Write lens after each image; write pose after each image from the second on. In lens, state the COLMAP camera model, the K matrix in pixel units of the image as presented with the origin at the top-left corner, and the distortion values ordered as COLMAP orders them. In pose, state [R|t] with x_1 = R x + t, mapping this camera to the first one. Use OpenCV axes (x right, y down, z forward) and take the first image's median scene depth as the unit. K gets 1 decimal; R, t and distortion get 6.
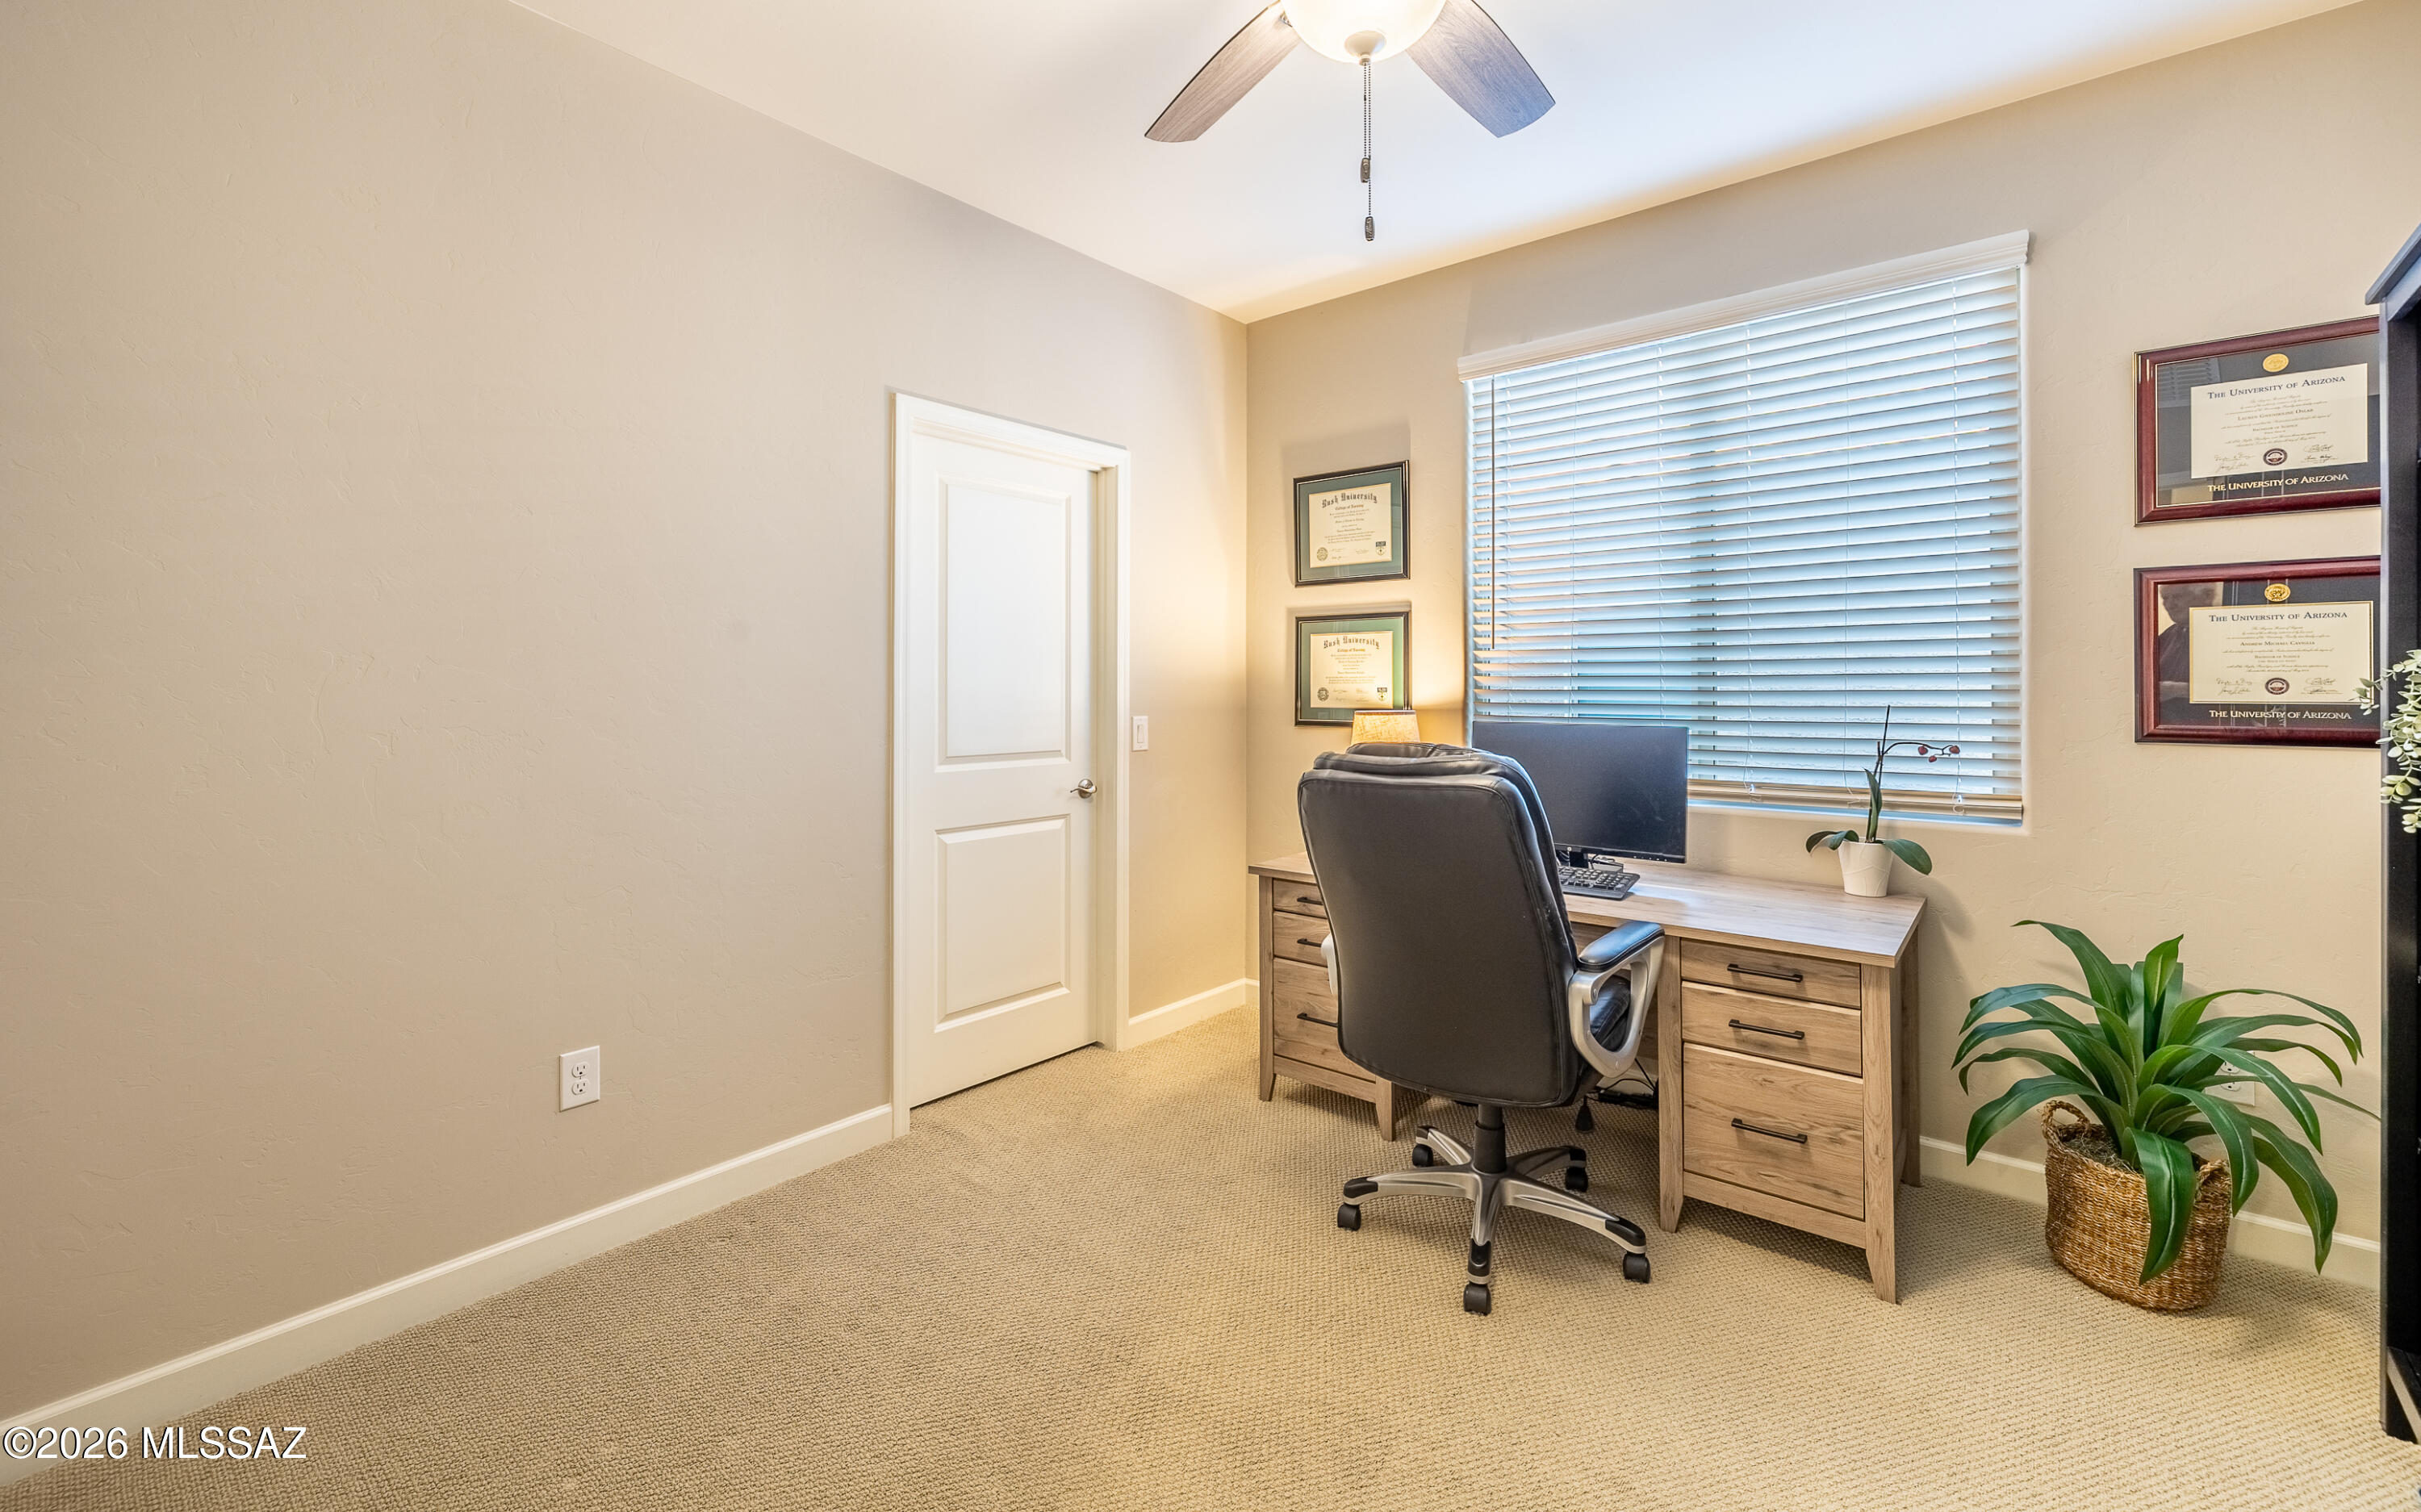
lens RADIAL K [[1059.4, 0, 1153.4], [0, 1059.4, 686.9], [0, 0, 1]] dist [0.000347, -0.000304]
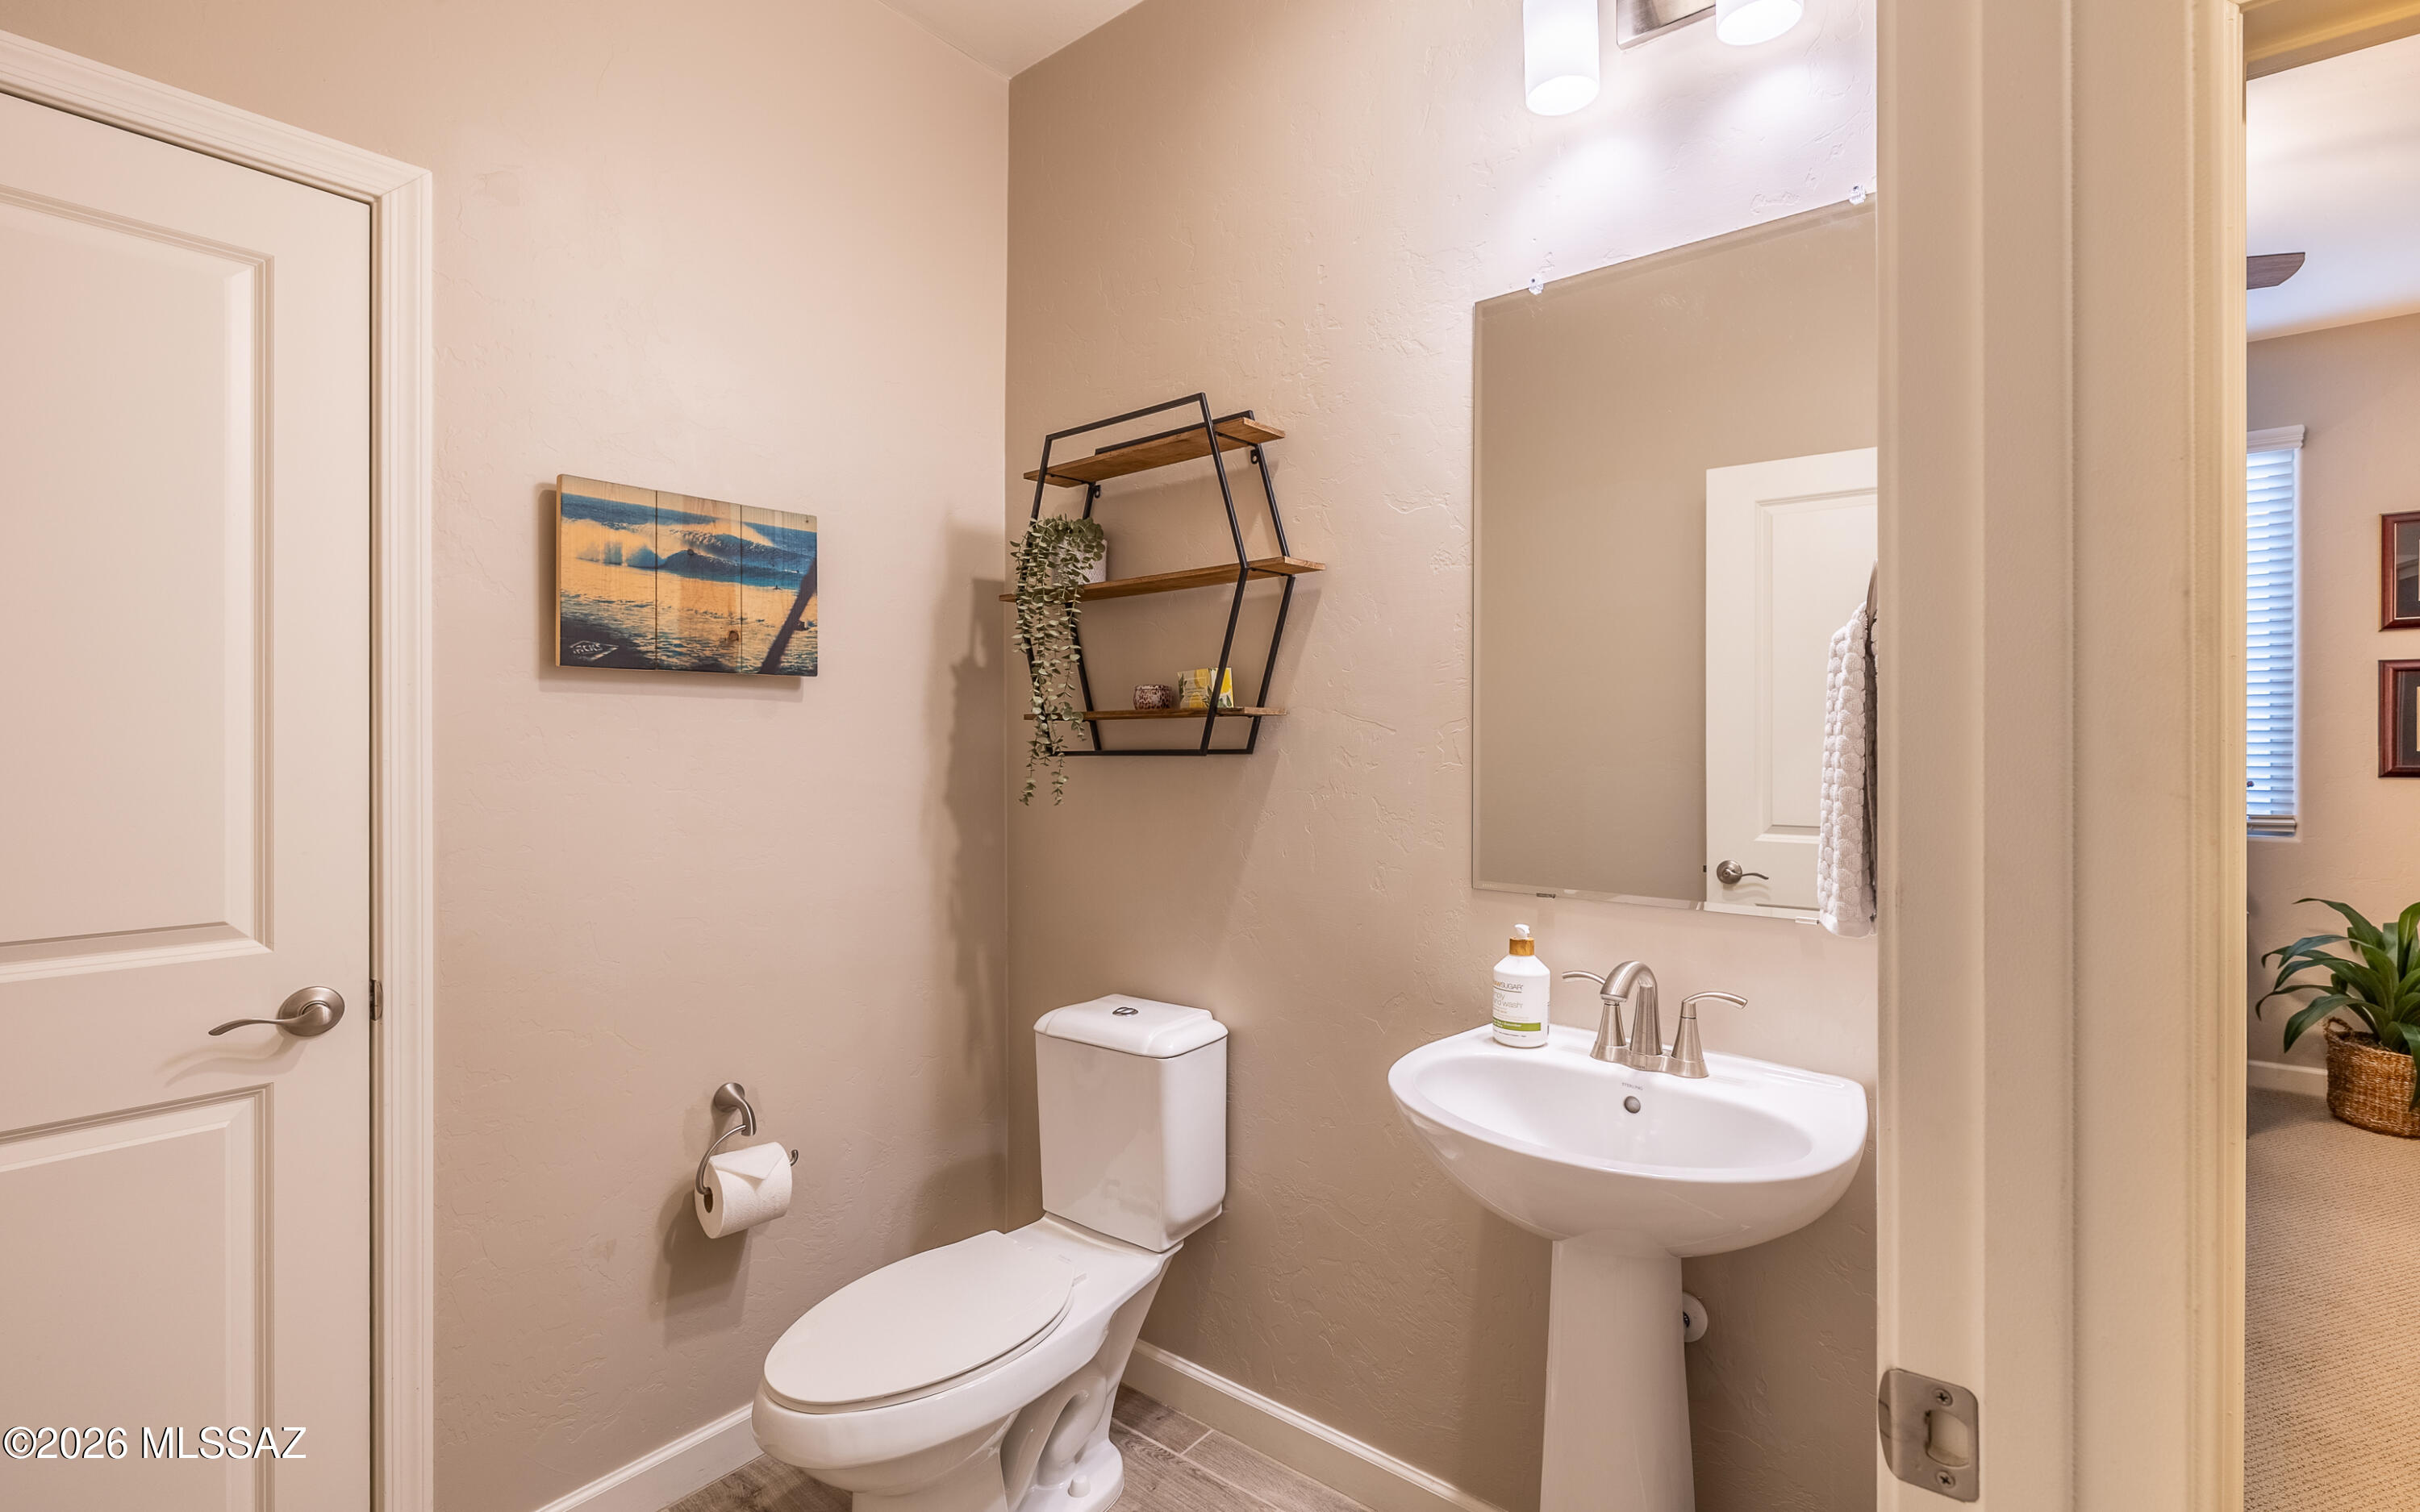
lens RADIAL K [[1132.1, 0, 1210.7], [0, 1132.1, 748.8], [0, 0, 1]] dist [0.002125, 0.000559]
pose [[0.999476, -0.007627, 0.031462, -0.791582], [0.007283, 0.999912, 0.011063, -0.018000], [-0.031544, -0.010828, 0.999444, -0.559858]]
